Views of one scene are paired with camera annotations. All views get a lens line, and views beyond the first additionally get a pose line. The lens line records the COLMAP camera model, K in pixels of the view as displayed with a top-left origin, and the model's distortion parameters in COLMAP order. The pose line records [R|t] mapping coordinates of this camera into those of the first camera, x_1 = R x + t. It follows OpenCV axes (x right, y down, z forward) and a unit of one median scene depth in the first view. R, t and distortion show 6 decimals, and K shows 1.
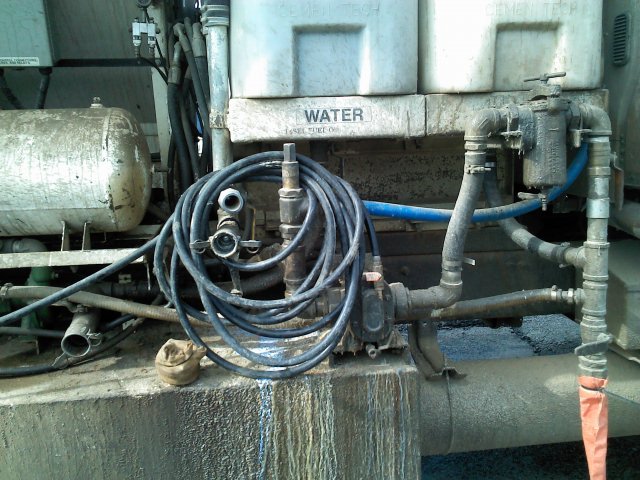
lens RADIAL K [[676.0, 0, 319.9], [0, 676.0, 220.7], [0, 0, 1]] dist [0.147314, -0.404211]
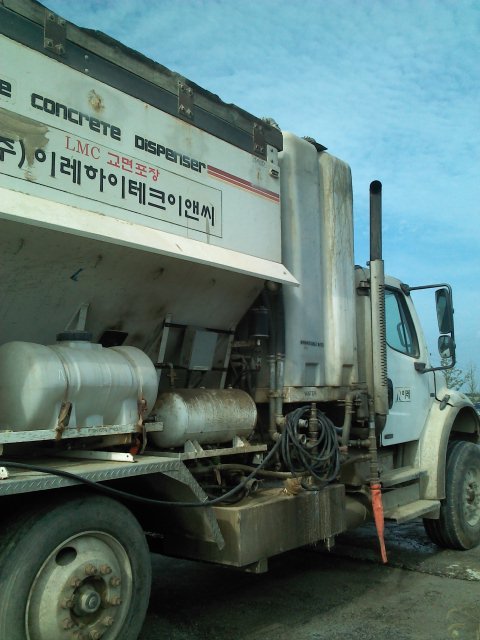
lens RADIAL K [[676.0, 0, 240.0], [0, 676.0, 320.0], [0, 0, 1]] dist [0.147314, -0.404211]
pose [[0.708732, 0.091317, 0.699543, -2.160222], [0.104280, 0.967135, -0.231897, 0.167764], [-0.697728, 0.237301, 0.675917, -0.745116]]
